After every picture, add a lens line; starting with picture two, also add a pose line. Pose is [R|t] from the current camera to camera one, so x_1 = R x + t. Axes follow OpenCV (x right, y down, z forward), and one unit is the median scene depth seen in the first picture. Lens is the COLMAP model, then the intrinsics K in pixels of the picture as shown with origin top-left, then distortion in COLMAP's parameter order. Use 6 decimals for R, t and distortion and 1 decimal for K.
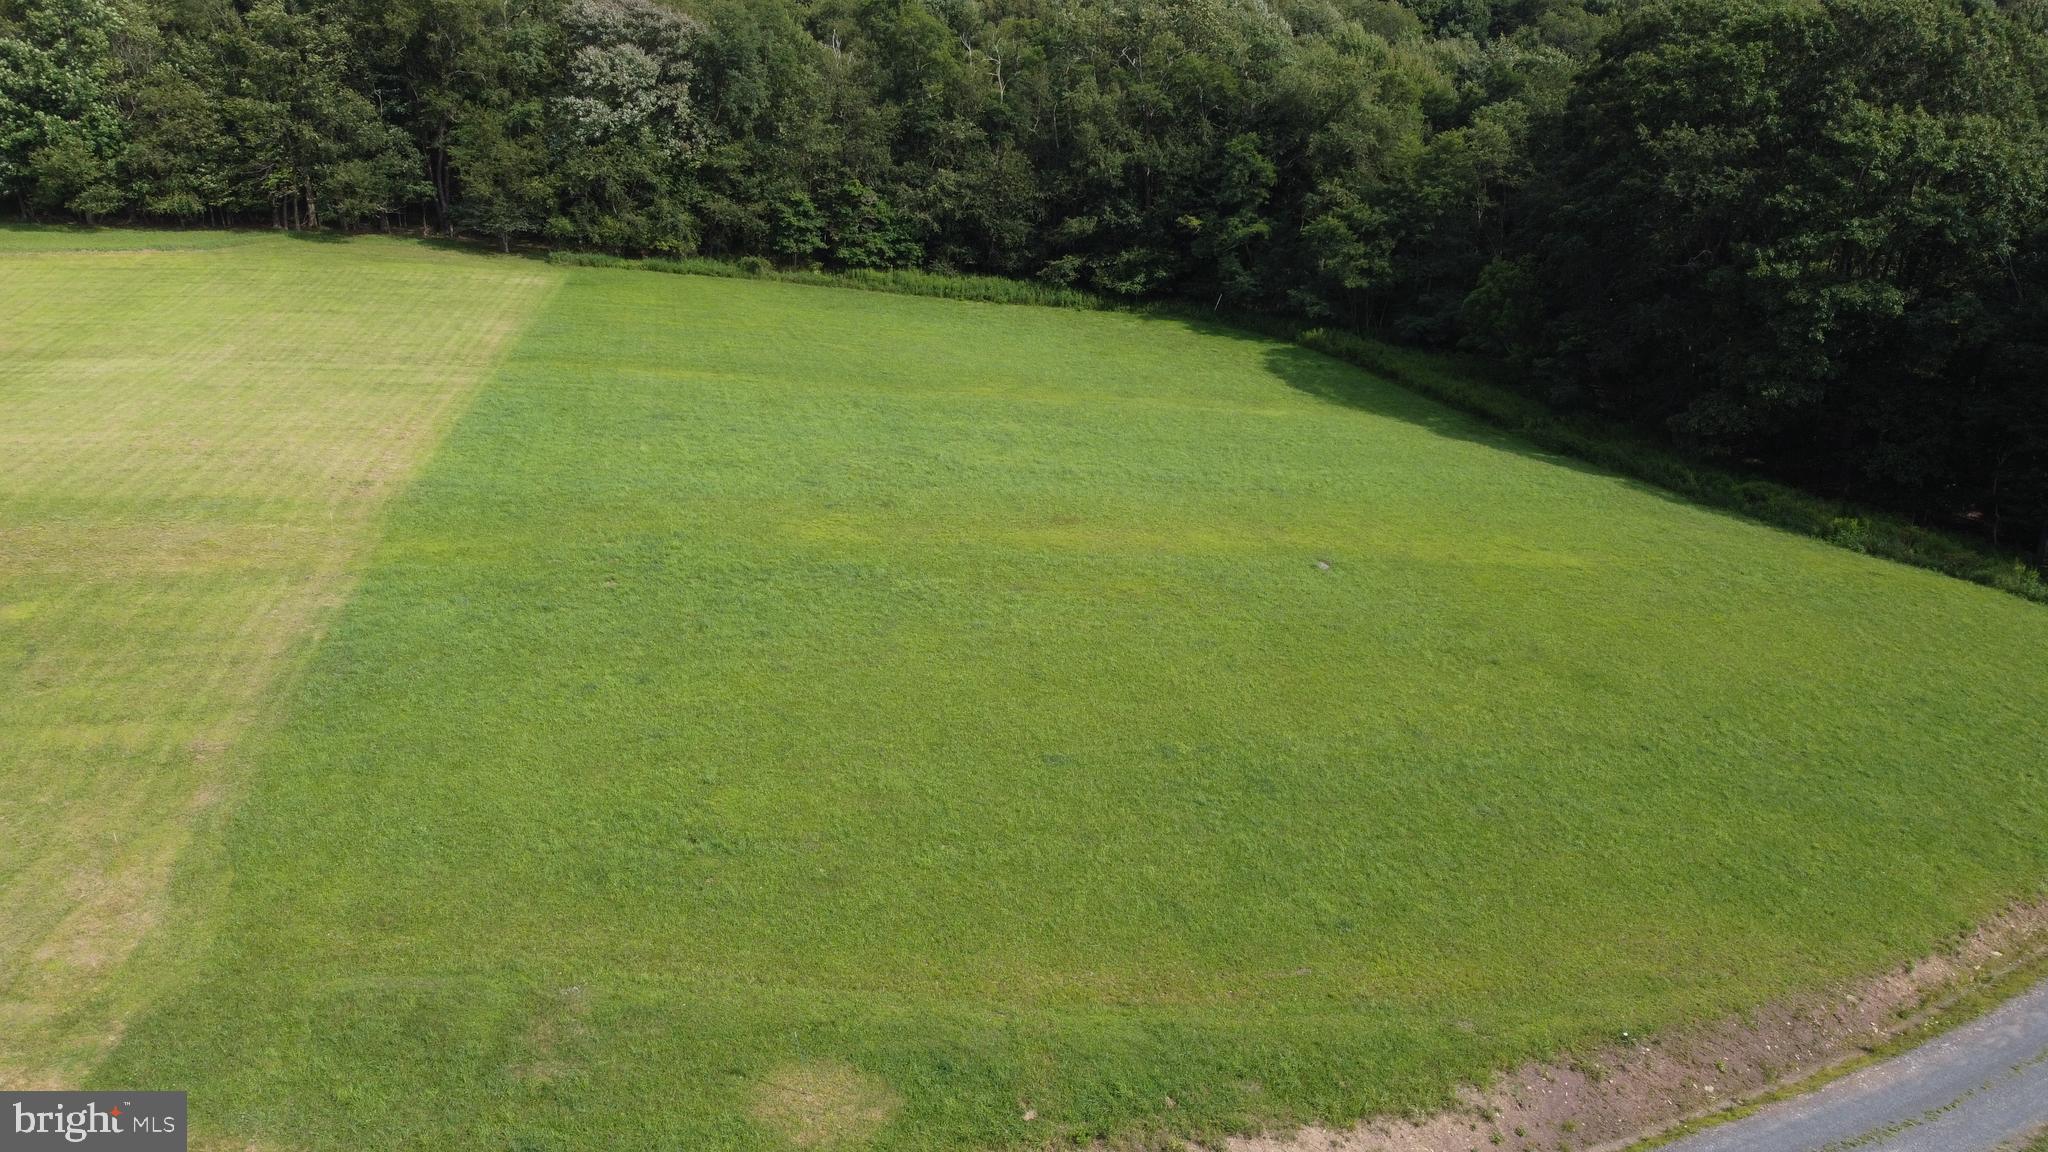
lens RADIAL K [[1541.4, 0, 1024.0], [0, 1541.4, 576.0], [0, 0, 1]] dist [-0.010722, -0.006923]
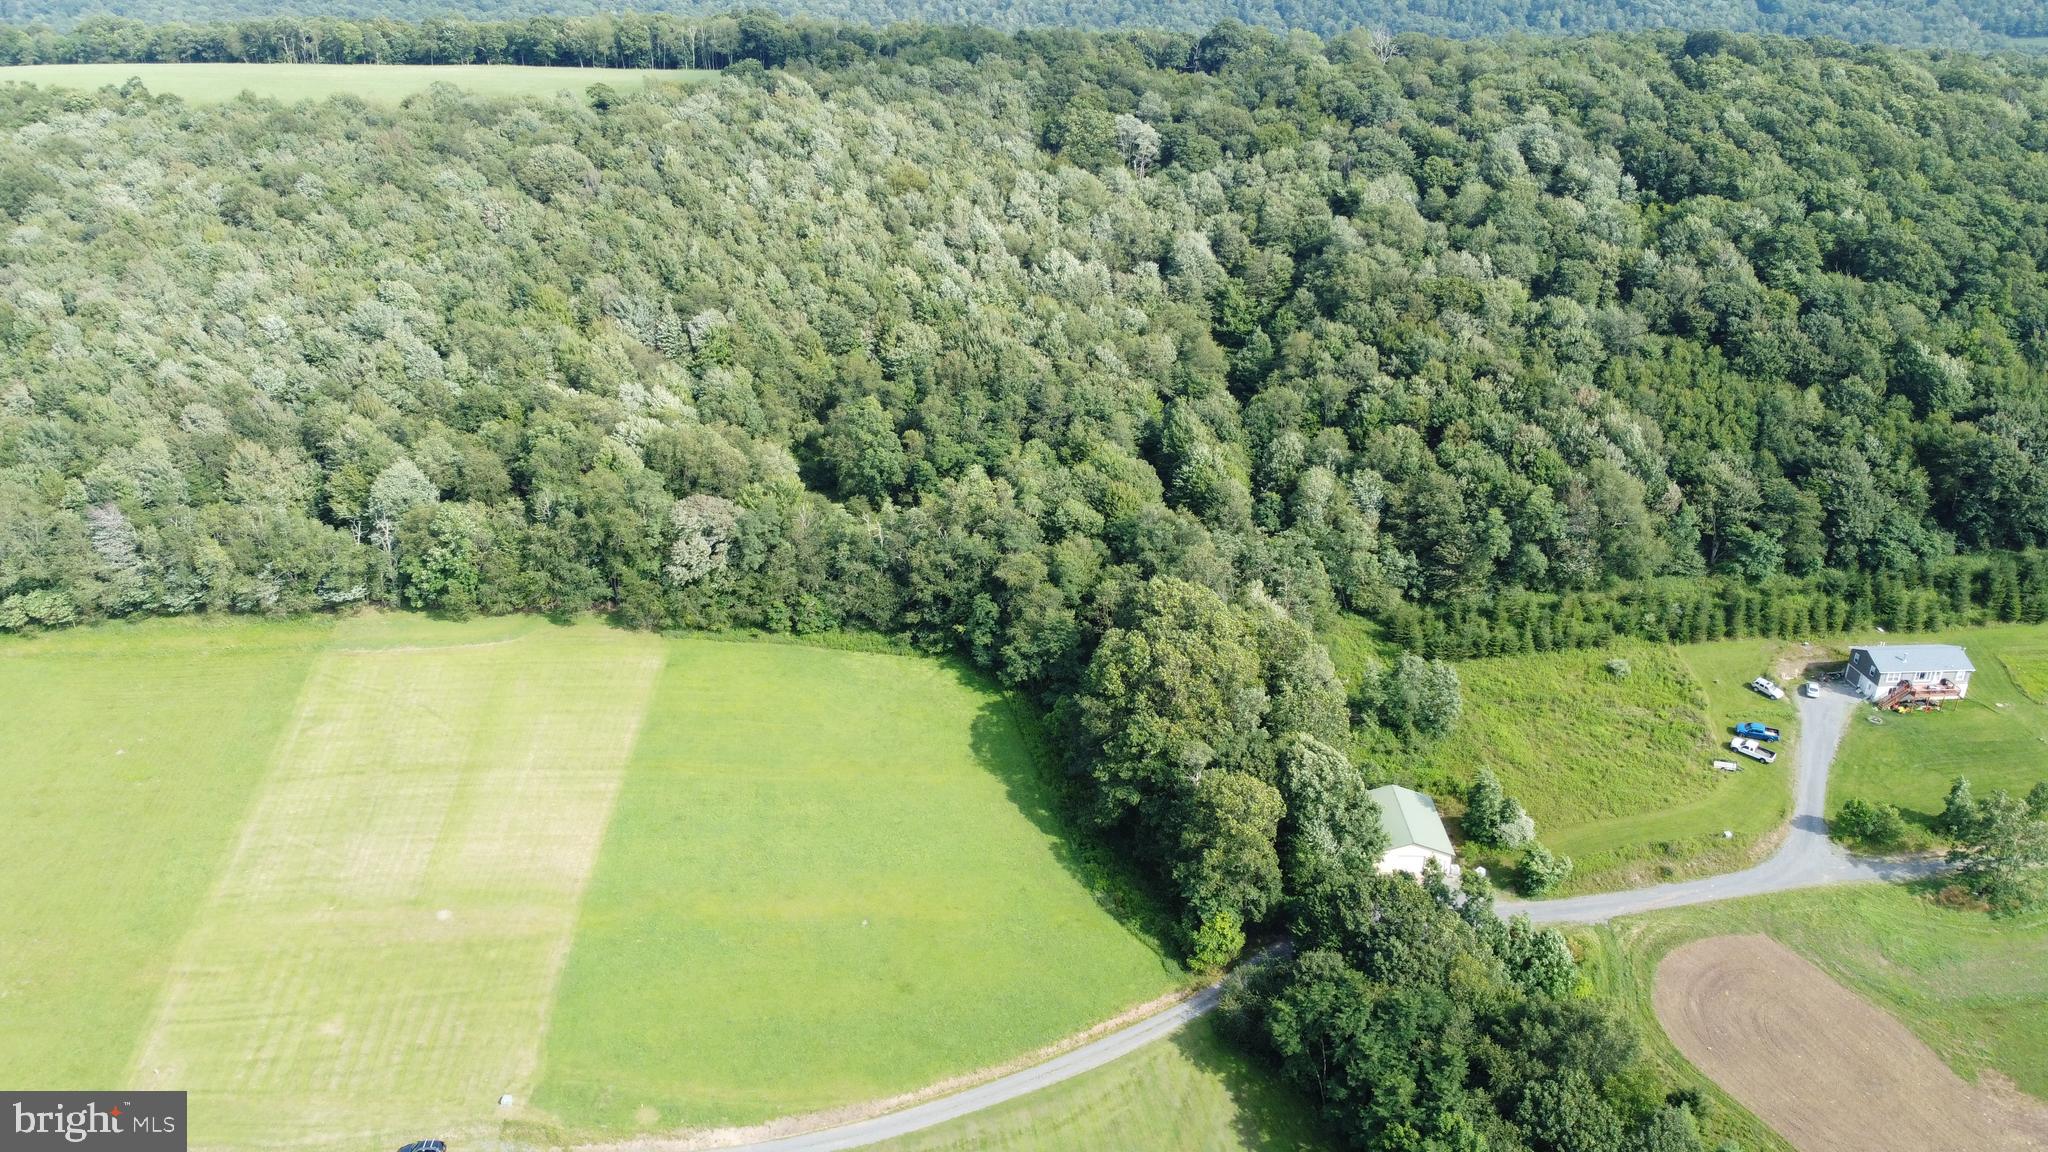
lens RADIAL K [[1541.4, 0, 1024.0], [0, 1541.4, 576.0], [0, 0, 1]] dist [-0.010722, -0.006923]
pose [[0.988962, 0.058615, -0.136083, 0.470547], [-0.035202, 0.985077, 0.168475, -0.650169], [0.143927, -0.161825, 0.976267, -0.999022]]
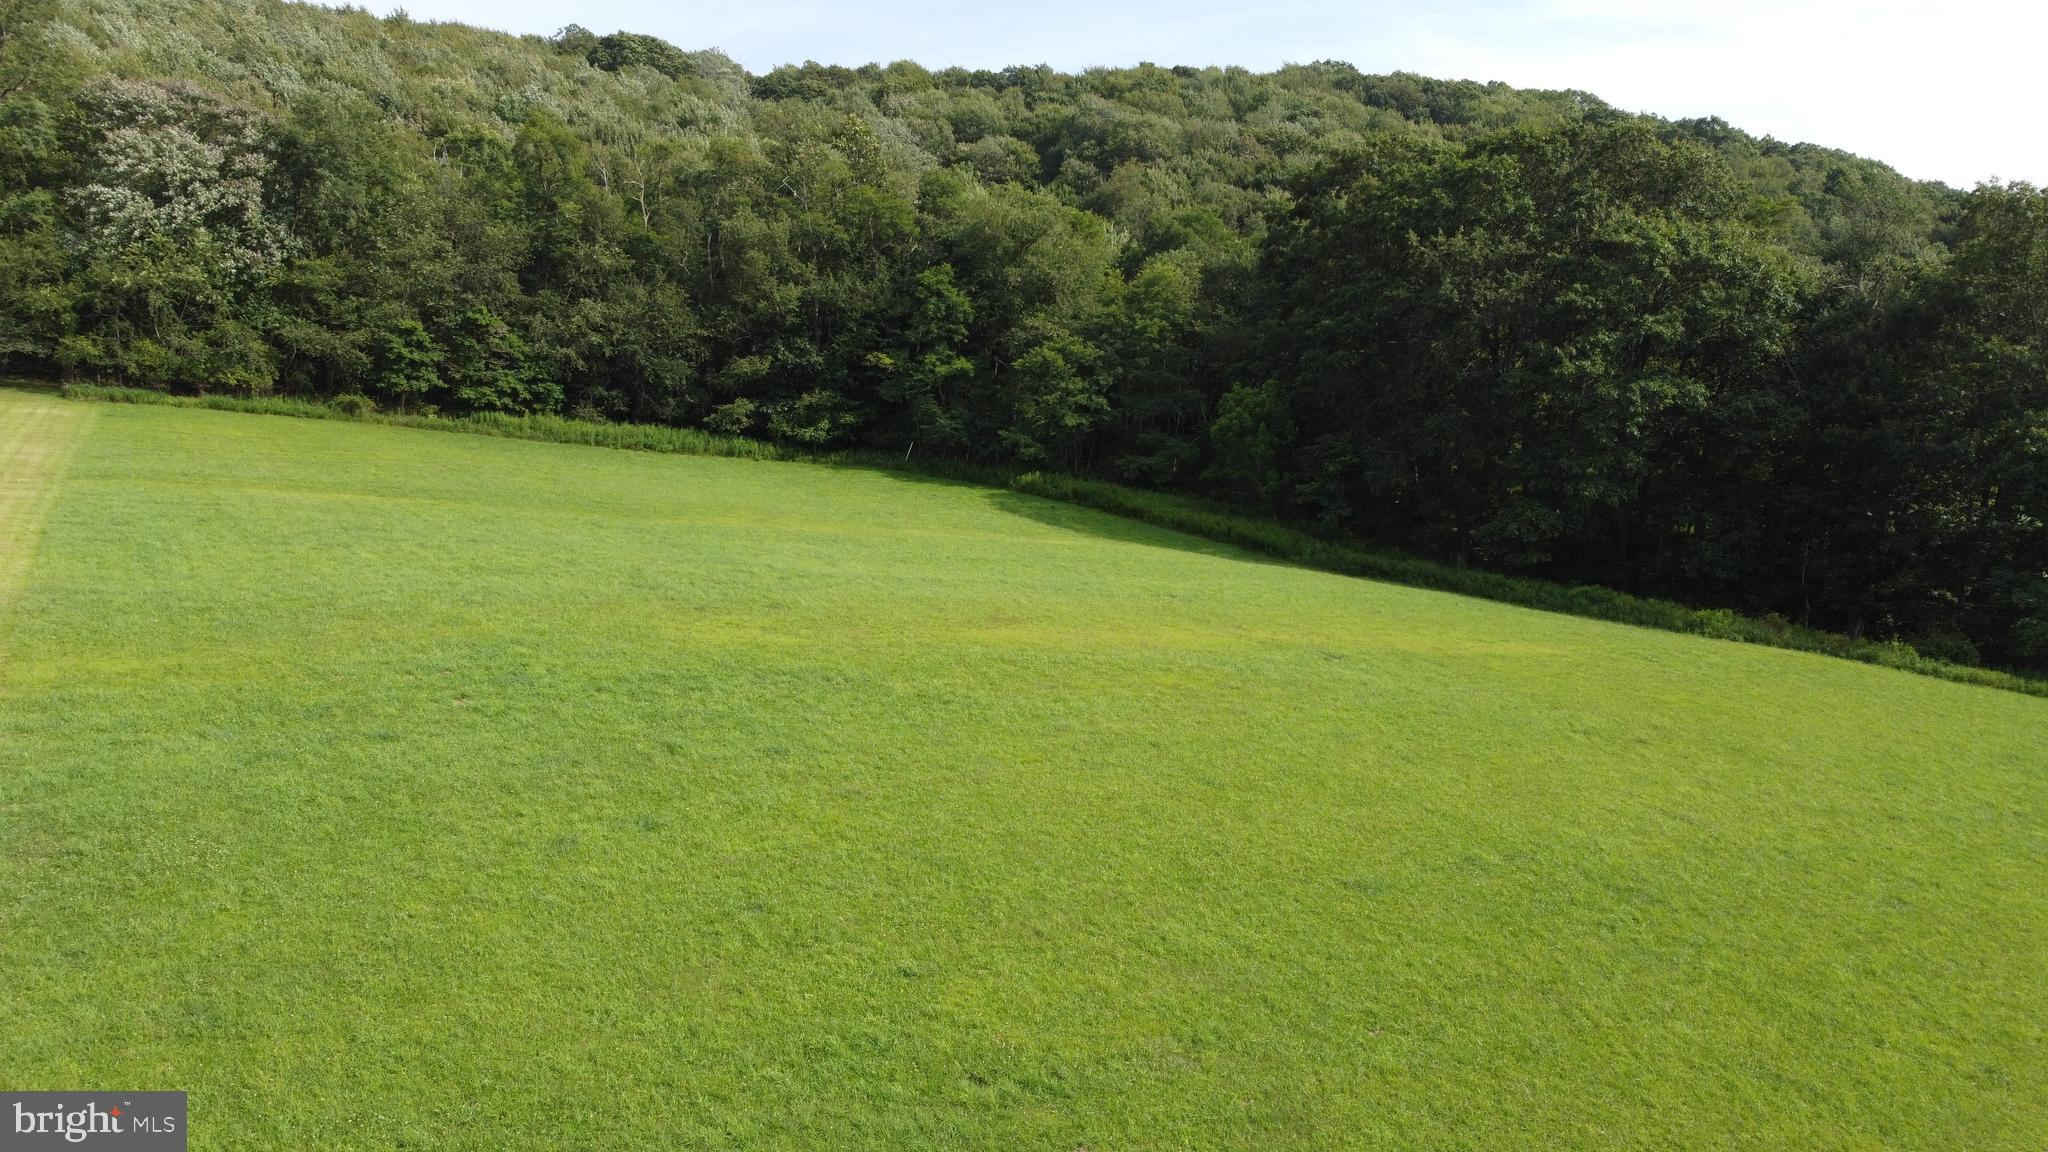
lens RADIAL K [[1544.3, 0, 1033.4], [0, 1544.3, 591.3], [0, 0, 1]] dist [-0.006412, 0.005307]
pose [[0.943894, -0.035299, 0.328358, -0.107811], [0.081081, 0.988609, -0.126796, 0.024000], [-0.320141, 0.146306, 0.936004, 0.150230]]
